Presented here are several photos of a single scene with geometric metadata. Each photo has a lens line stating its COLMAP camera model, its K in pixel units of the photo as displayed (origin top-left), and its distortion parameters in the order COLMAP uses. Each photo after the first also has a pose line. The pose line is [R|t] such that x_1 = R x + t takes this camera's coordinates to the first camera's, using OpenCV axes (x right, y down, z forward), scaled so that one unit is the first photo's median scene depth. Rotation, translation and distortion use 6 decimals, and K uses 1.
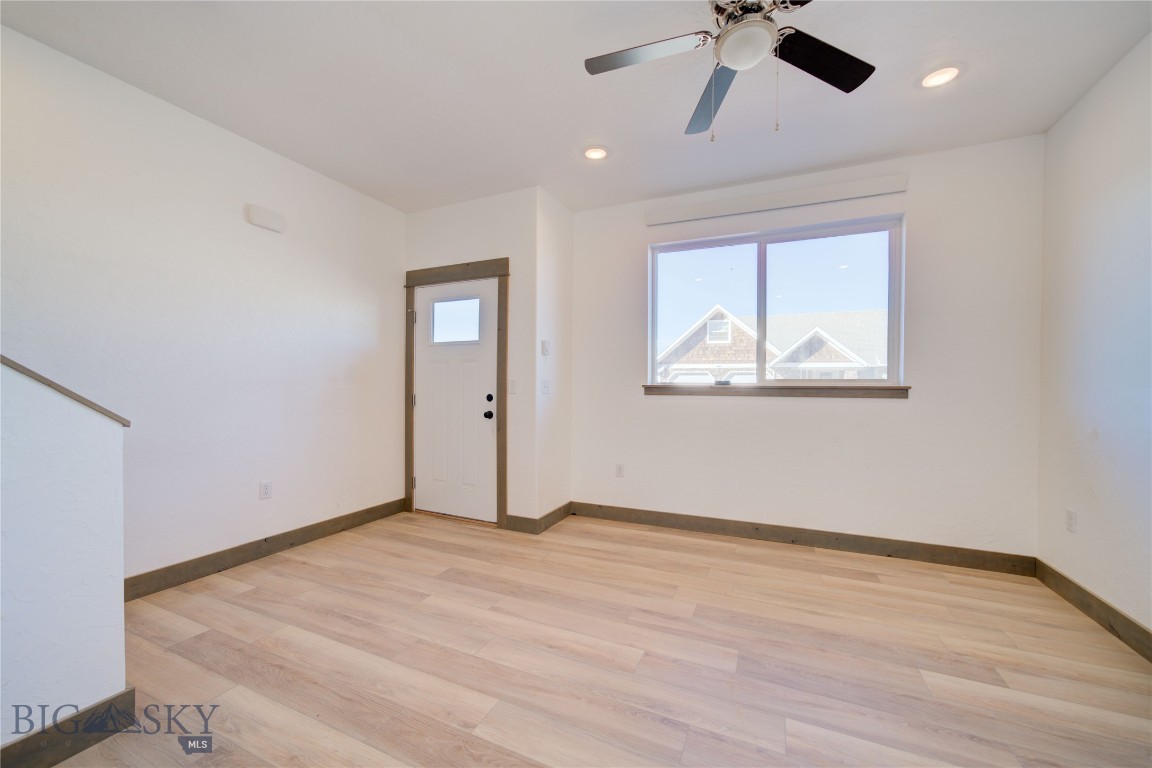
lens RADIAL K [[453.6, 0, 576.1], [0, 453.6, 384.7], [0, 0, 1]] dist [-0.002487, 0.002911]
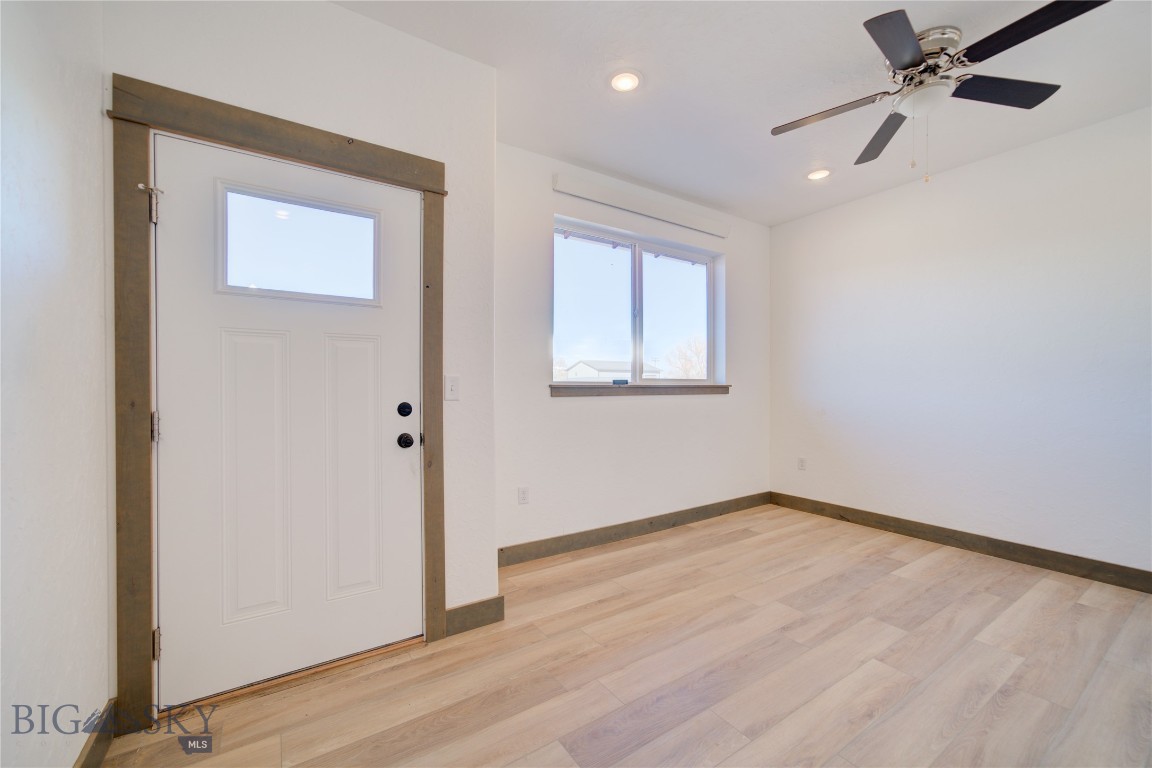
lens RADIAL K [[453.6, 0, 575.5], [0, 453.6, 384.6], [0, 0, 1]] dist [-0.002487, 0.002911]
pose [[0.534647, -0.001414, 0.845074, -0.689241], [0.002543, 0.999997, 0.000064, 0.000327], [-0.845071, 0.002115, 0.534649, 0.698173]]
